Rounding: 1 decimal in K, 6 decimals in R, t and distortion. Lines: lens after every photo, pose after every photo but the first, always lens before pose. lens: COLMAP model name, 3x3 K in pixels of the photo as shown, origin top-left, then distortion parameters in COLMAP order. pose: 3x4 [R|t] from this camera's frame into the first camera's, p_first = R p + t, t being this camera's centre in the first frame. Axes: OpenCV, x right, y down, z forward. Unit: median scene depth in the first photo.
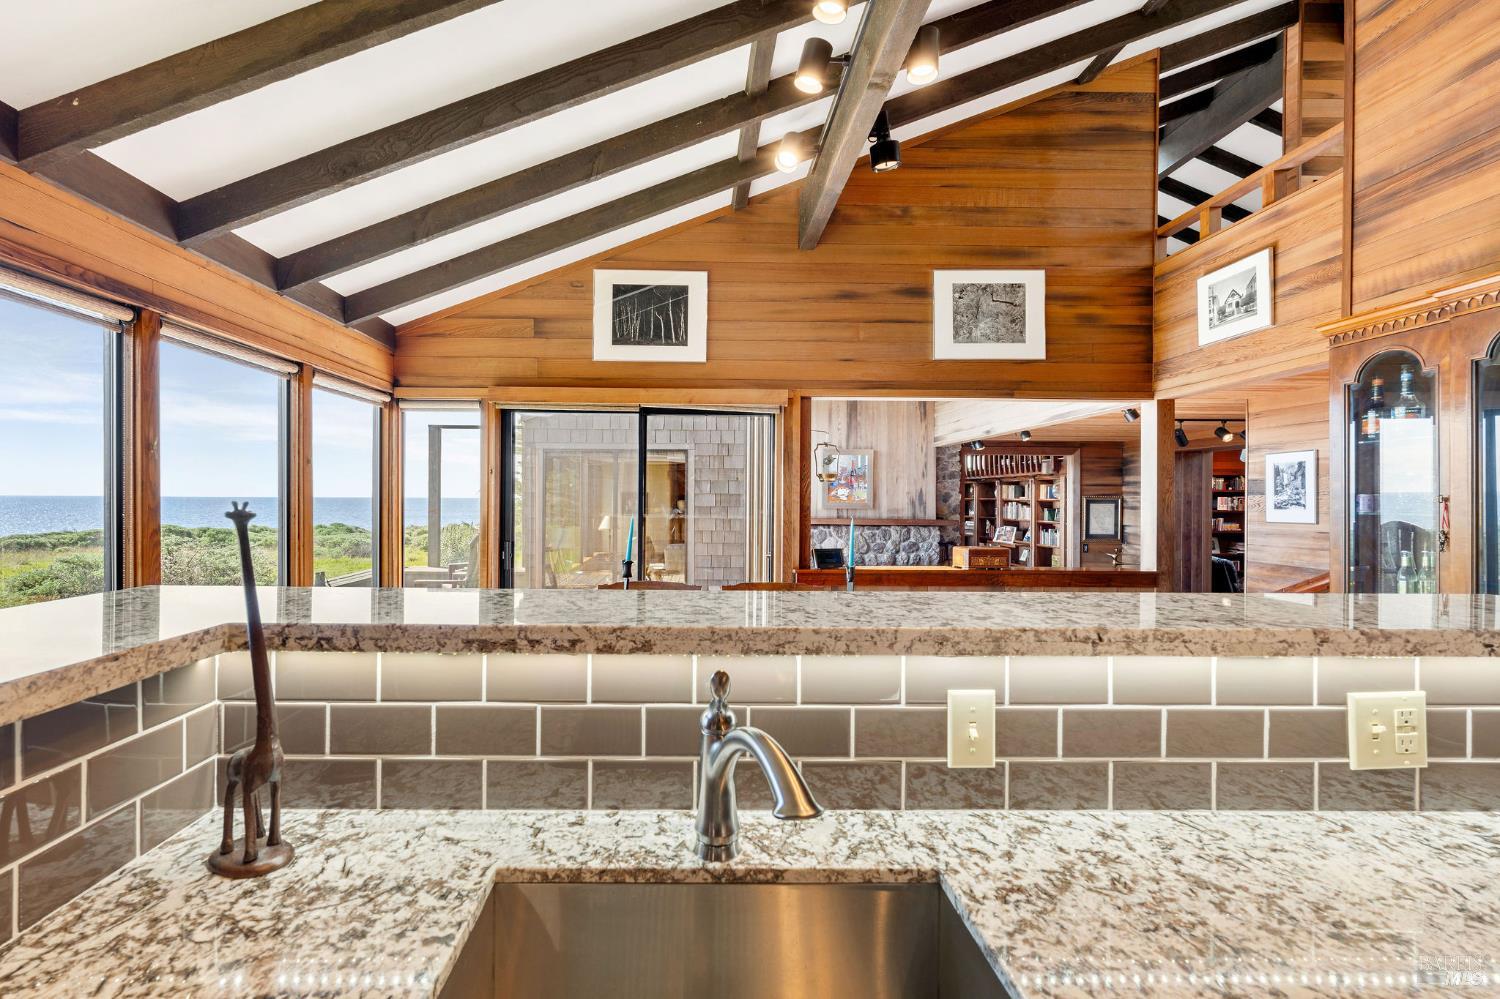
lens RADIAL K [[672.2, 0, 710.7], [0, 672.2, 499.8], [0, 0, 1]] dist [-0.002873, -0.000132]
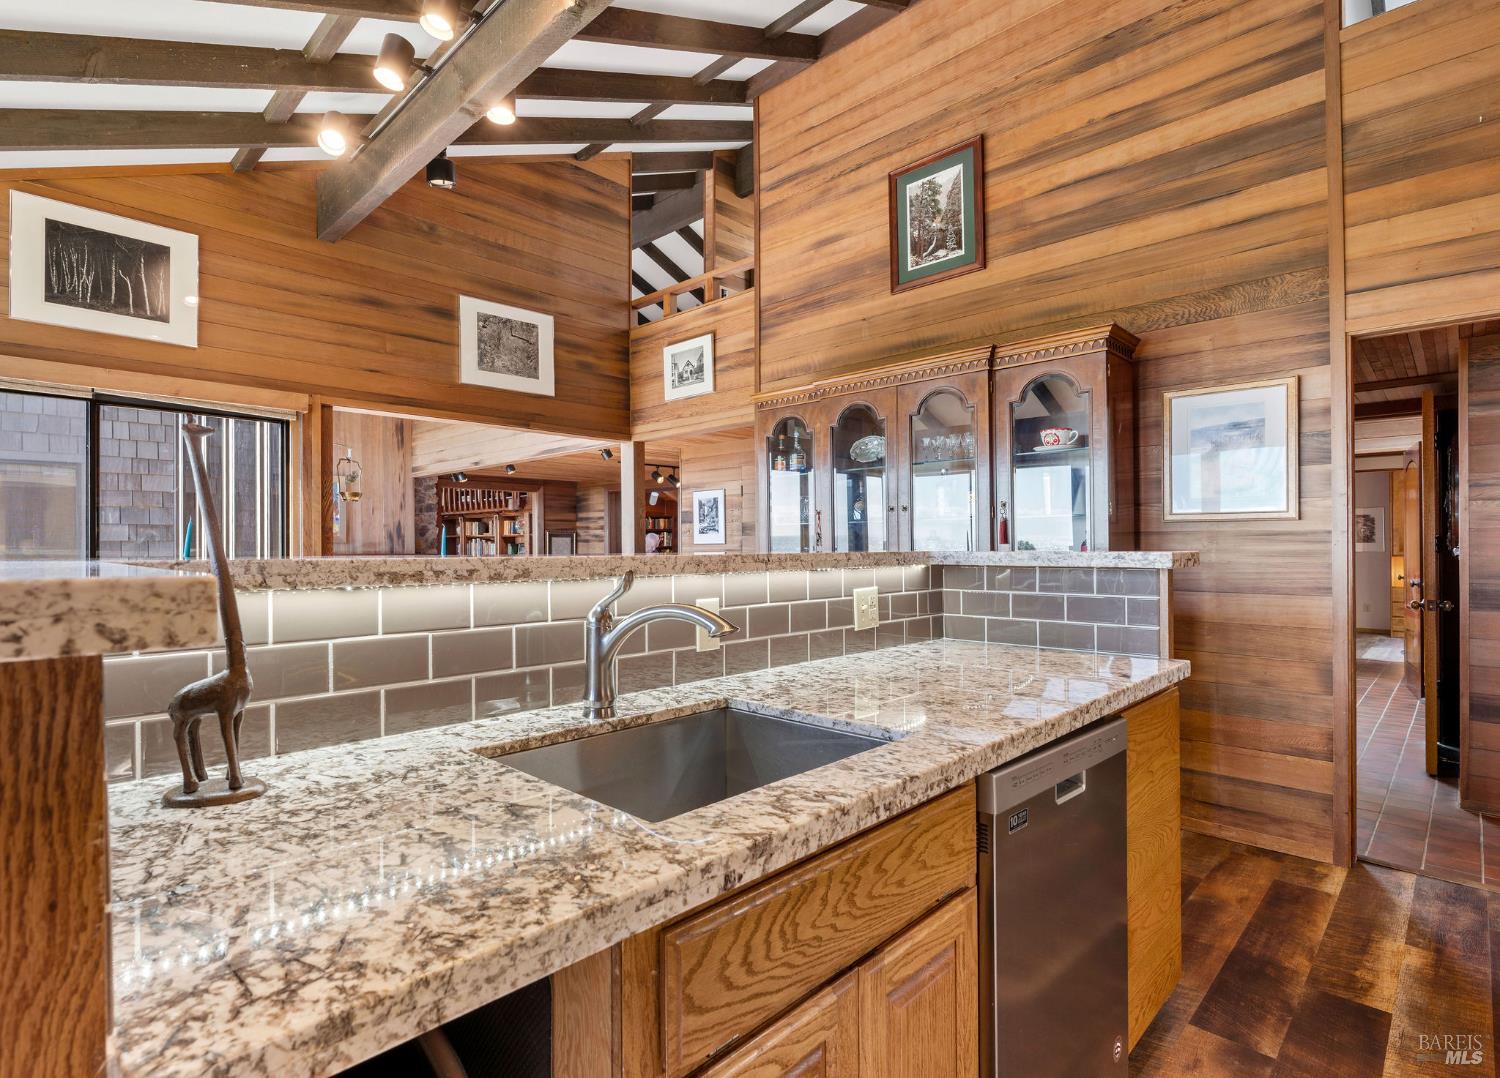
lens RADIAL K [[736.8, 0, 676.2], [0, 736.8, 540.7], [0, 0, 1]] dist [-0.004796, 0.001978]
pose [[0.742963, -0.005189, 0.669312, -0.172229], [0.010158, 0.999942, -0.003524, 0.036341], [-0.669255, 0.009417, 0.742973, -0.038636]]
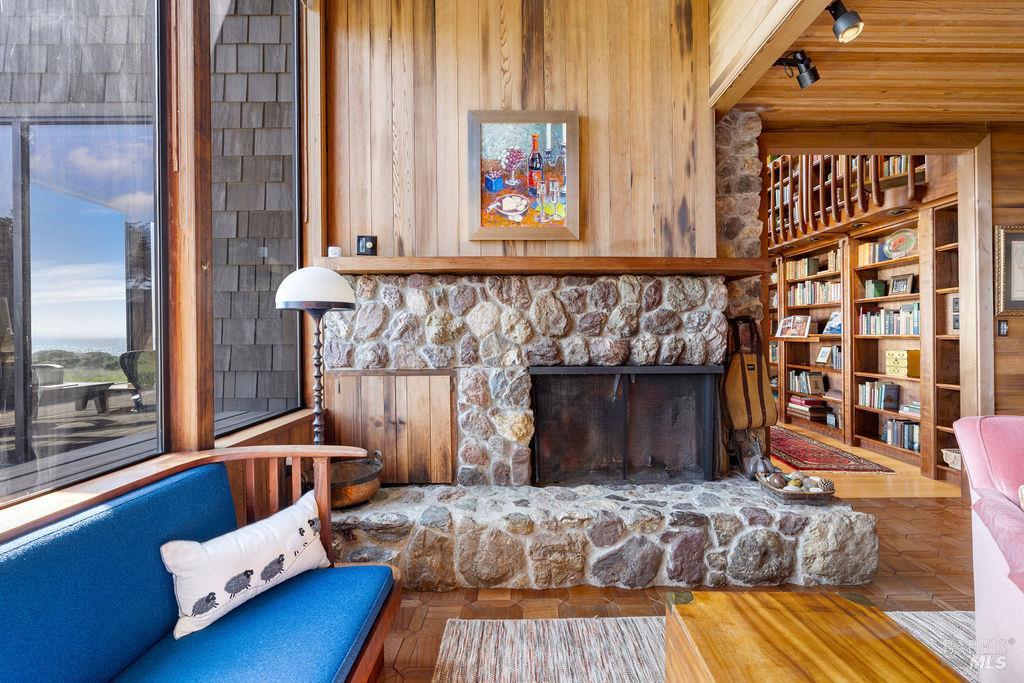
lens RADIAL K [[470.9, 0, 515.6], [0, 470.9, 337.3], [0, 0, 1]] dist [-0.005928, 0.001098]
pose [[0.999854, -0.011777, -0.012360, 0.394629], [0.011826, 0.999923, 0.003862, 0.154103], [0.012314, -0.004007, 0.999916, 1.331744]]
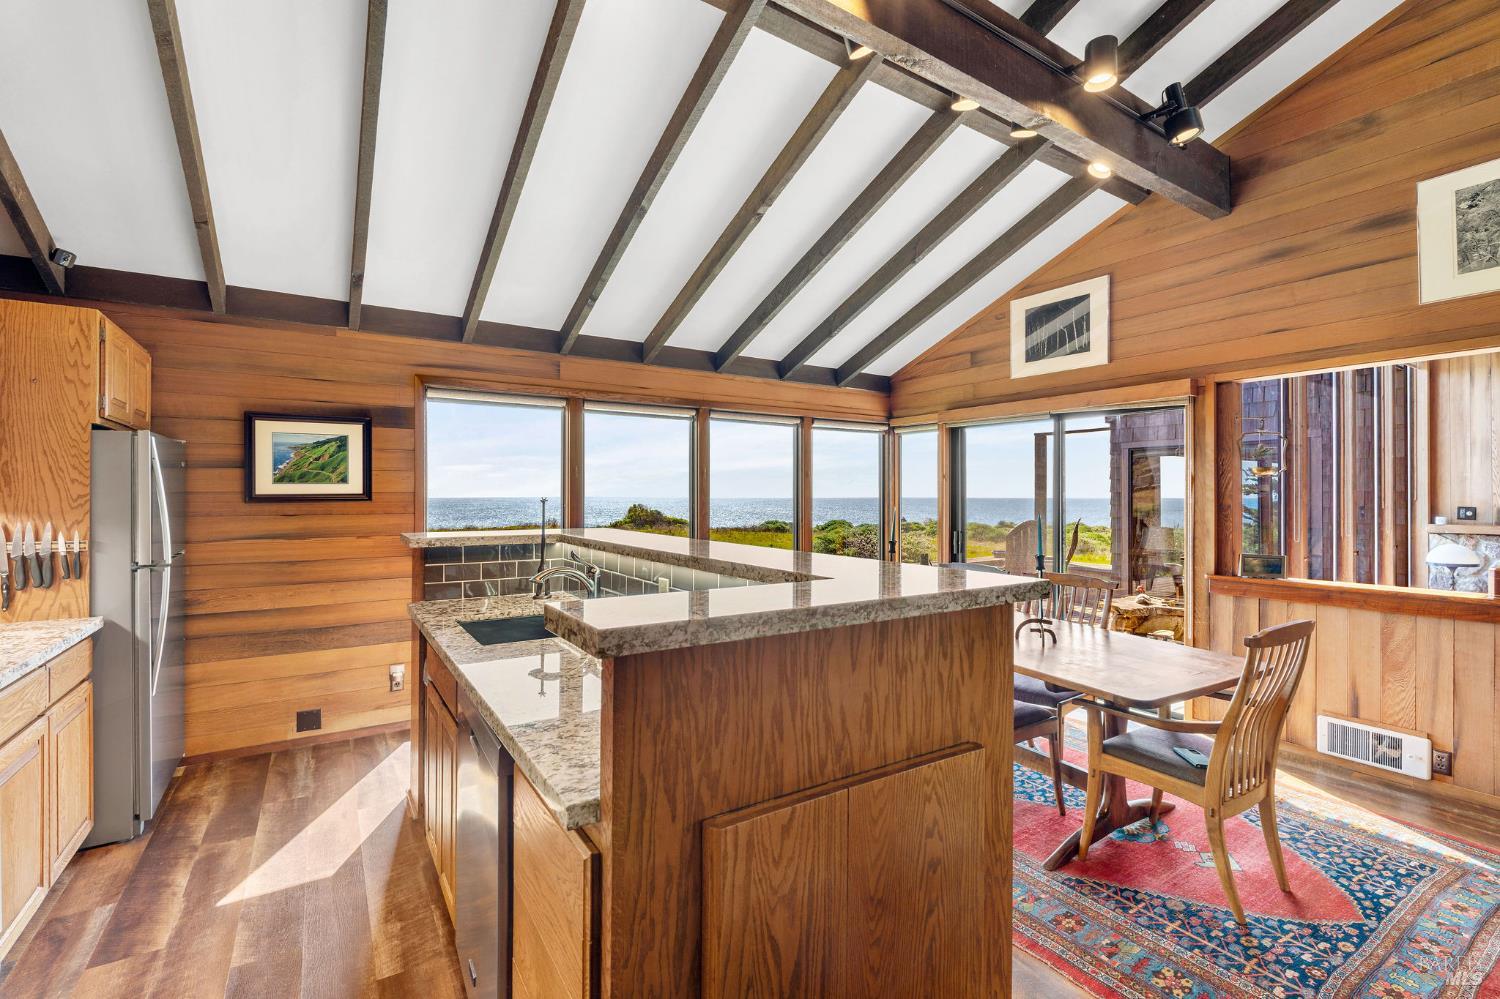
lens RADIAL K [[672.2, 0, 753.2], [0, 672.2, 491.8], [0, 0, 1]] dist [-0.002873, -0.000132]
pose [[0.533327, -0.011329, -0.845833, 0.567595], [-0.000843, 0.999903, -0.013924, 0.004909], [0.845908, 0.008139, 0.533266, 0.002368]]
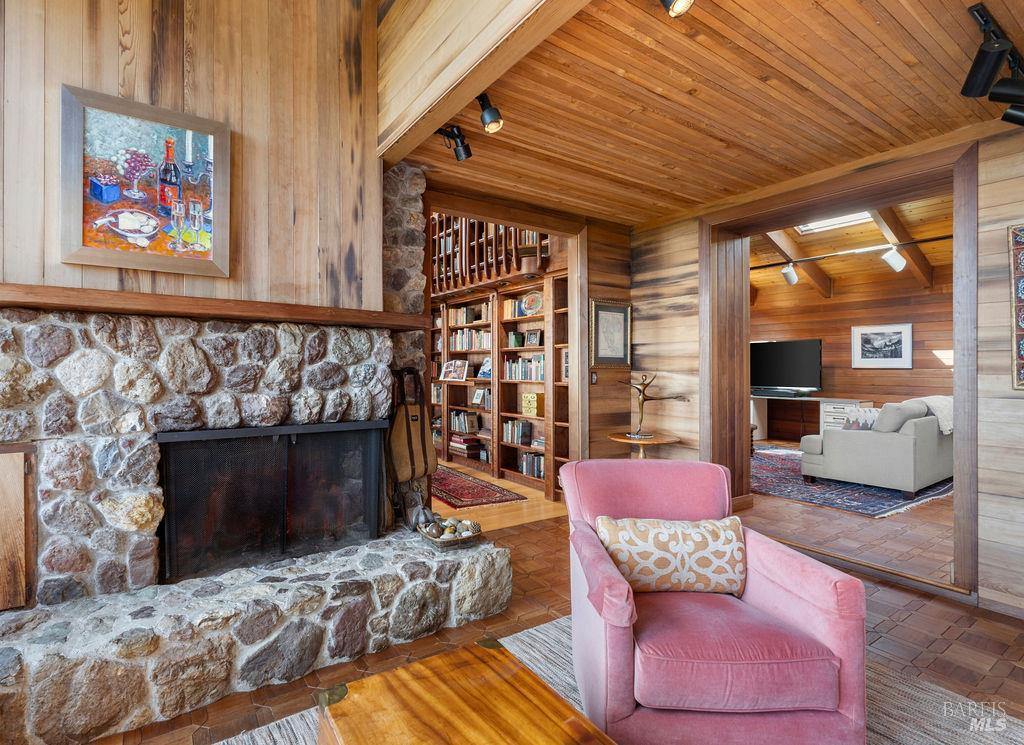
lens RADIAL K [[511.8, 0, 477.8], [0, 511.8, 366.5], [0, 0, 1]] dist [-0.004108, 0.000650]
pose [[0.846405, -0.001983, 0.532536, 0.404019], [0.003365, 0.999993, -0.001625, 0.128594], [-0.532529, 0.003167, 0.846406, 1.327852]]
